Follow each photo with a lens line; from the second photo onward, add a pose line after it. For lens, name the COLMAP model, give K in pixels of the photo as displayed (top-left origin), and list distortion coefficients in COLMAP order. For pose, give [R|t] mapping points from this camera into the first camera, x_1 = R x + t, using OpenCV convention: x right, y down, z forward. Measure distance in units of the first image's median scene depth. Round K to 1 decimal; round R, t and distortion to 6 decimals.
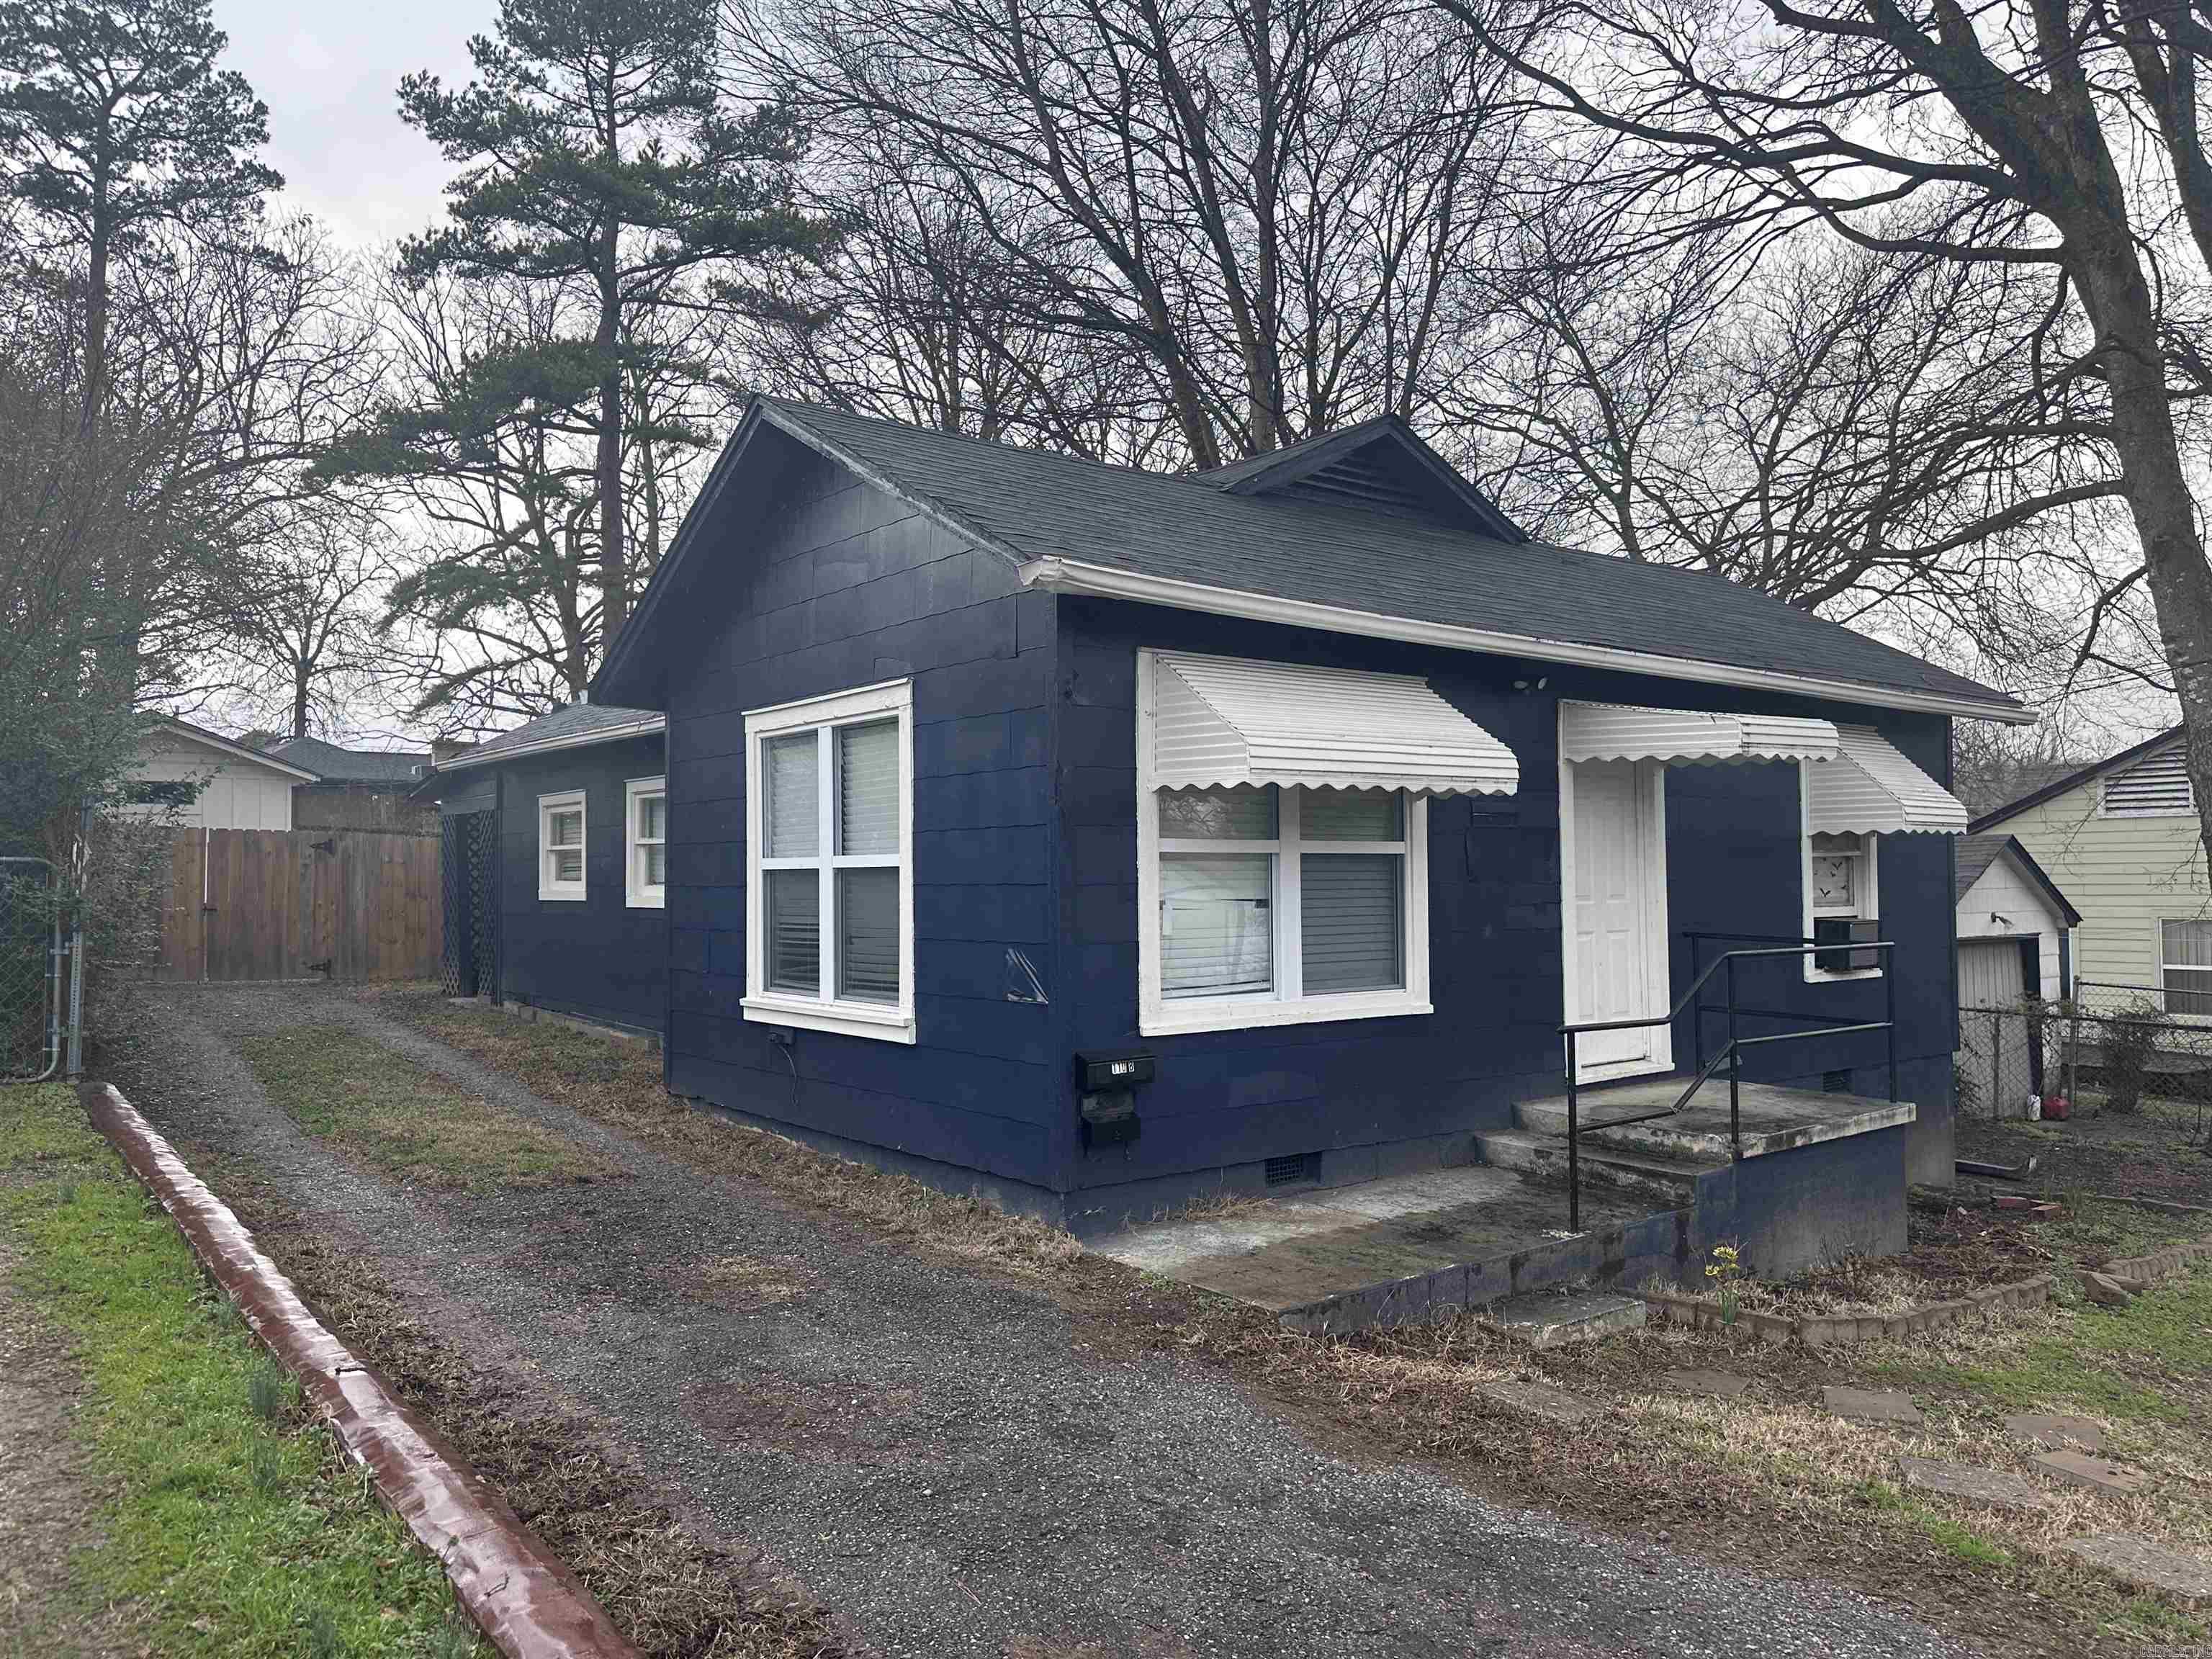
lens RADIAL K [[1593.1, 0, 1106.0], [0, 1593.1, 829.5], [0, 0, 1]] dist [0.050316, 0.000047]
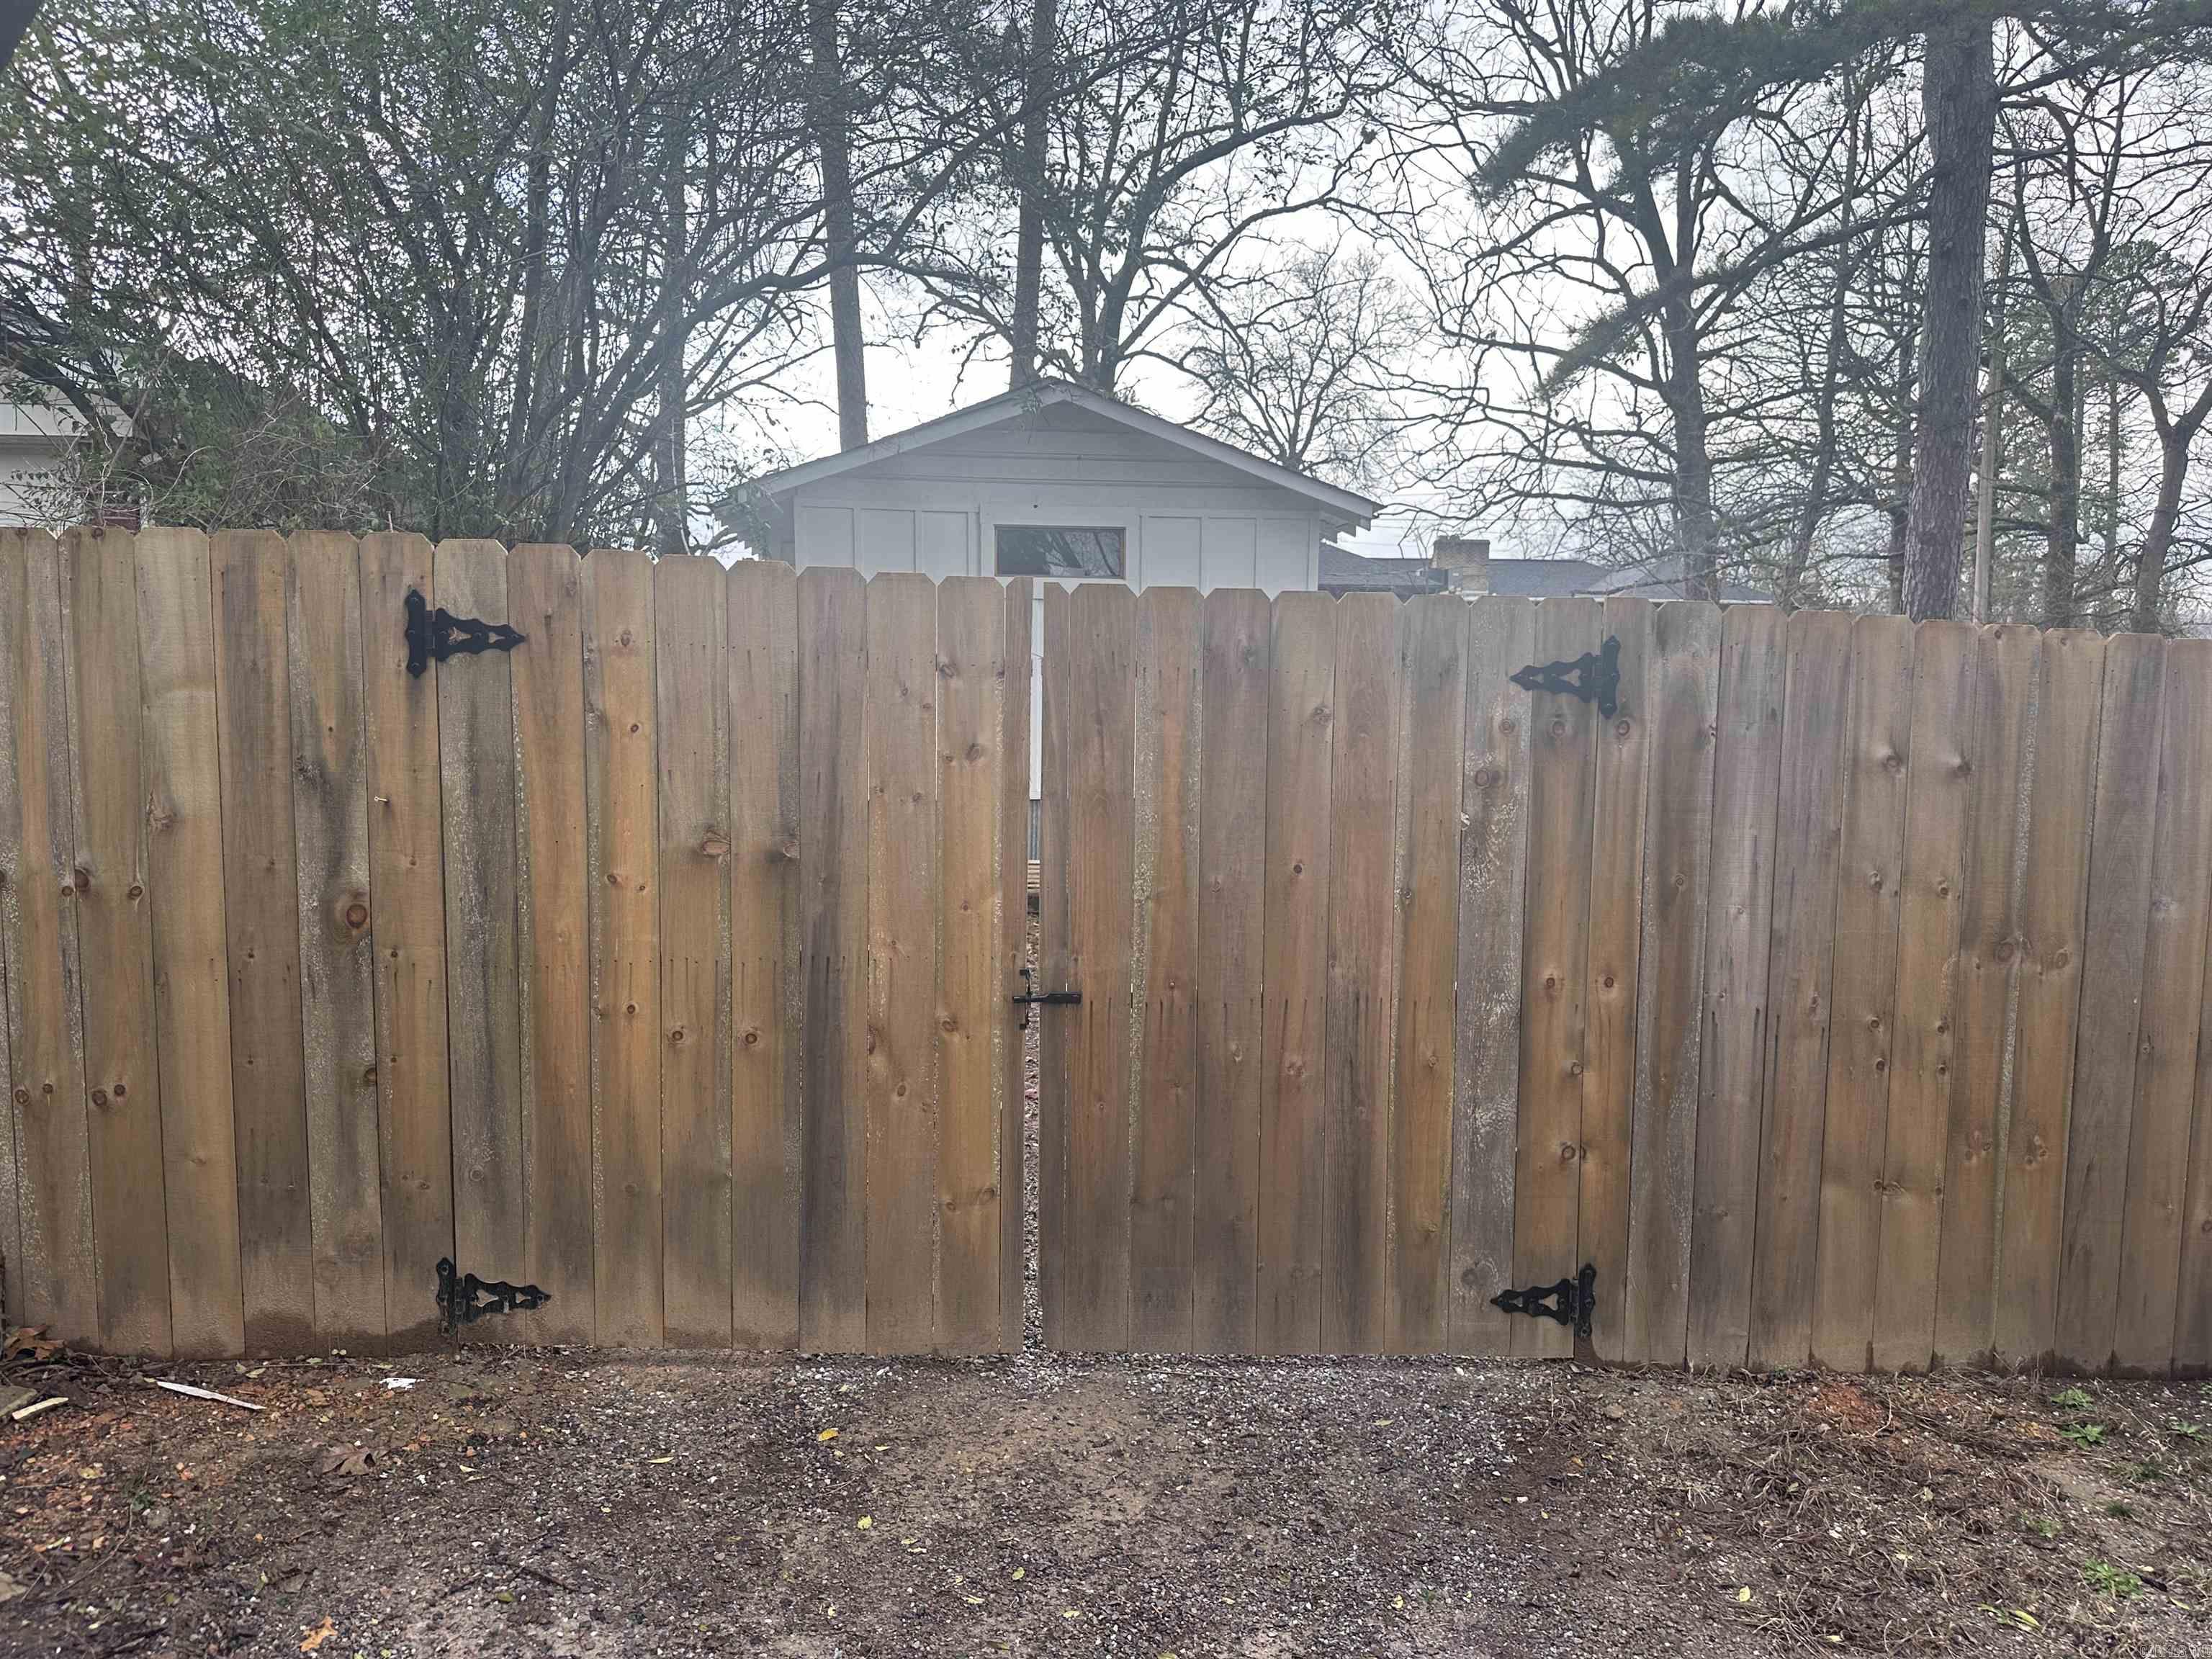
lens RADIAL K [[1545.1, 0, 1096.2], [0, 1545.1, 839.9], [0, 0, 1]] dist [0.054820, -0.002652]
pose [[0.838352, 0.059836, -0.541835, -0.152663], [0.003361, 0.993371, 0.114901, 0.003665], [0.545119, -0.098149, 0.832594, 0.288939]]
